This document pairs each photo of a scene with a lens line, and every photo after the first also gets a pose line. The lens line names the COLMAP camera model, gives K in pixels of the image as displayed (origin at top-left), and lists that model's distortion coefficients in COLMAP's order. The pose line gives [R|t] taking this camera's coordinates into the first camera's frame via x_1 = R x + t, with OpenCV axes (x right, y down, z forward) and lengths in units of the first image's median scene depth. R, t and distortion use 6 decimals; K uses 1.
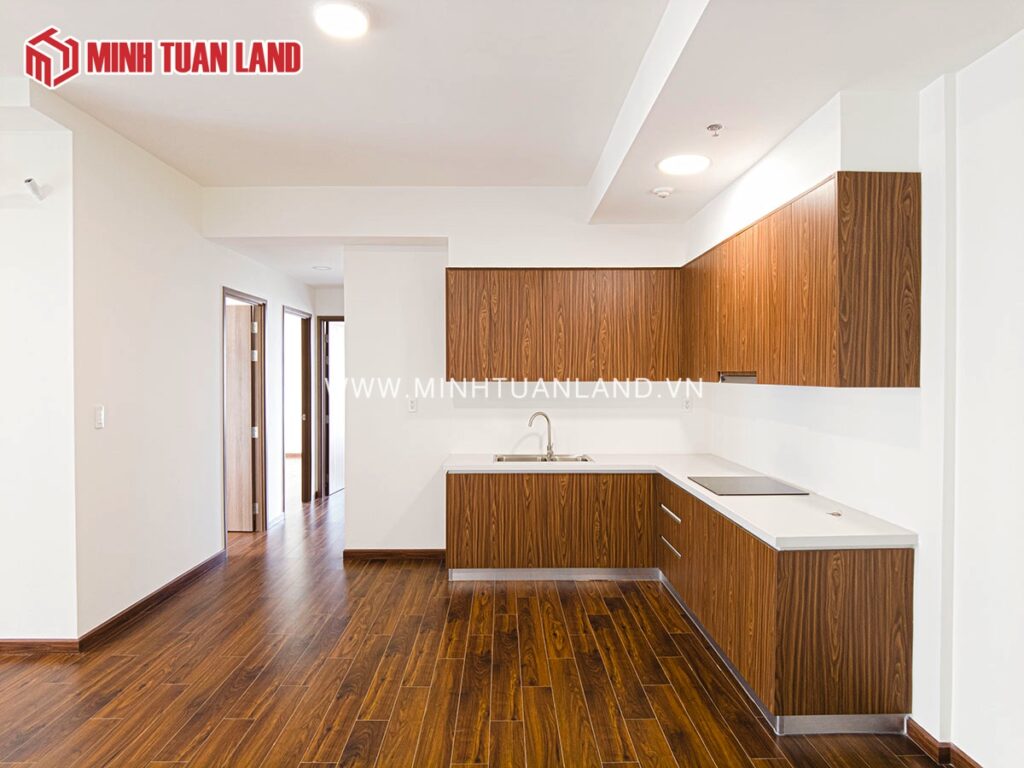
lens RADIAL K [[643.9, 0, 512.0], [0, 643.9, 384.0], [0, 0, 1]] dist [0.001909, 0.001244]
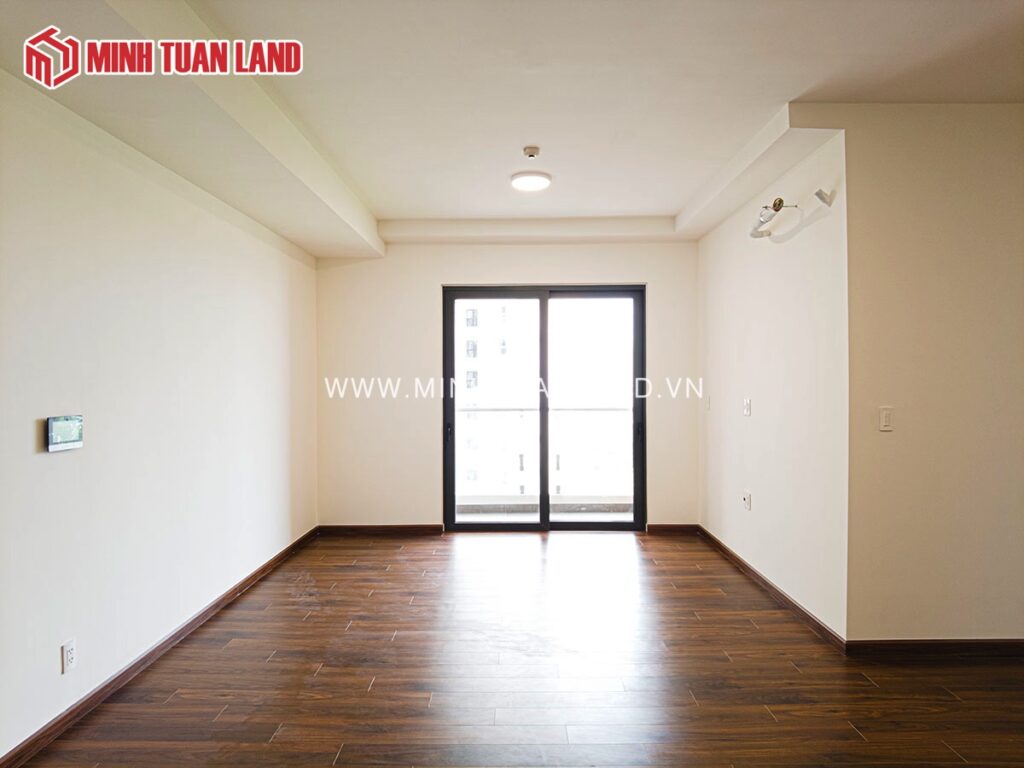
lens RADIAL K [[643.9, 0, 512.0], [0, 643.9, 384.0], [0, 0, 1]] dist [0.001909, 0.001244]
pose [[-0.019656, 0.007737, -0.999777, 0.353409], [-0.005161, 0.999956, 0.007840, -0.004032], [0.999793, 0.005314, -0.019615, 0.556518]]
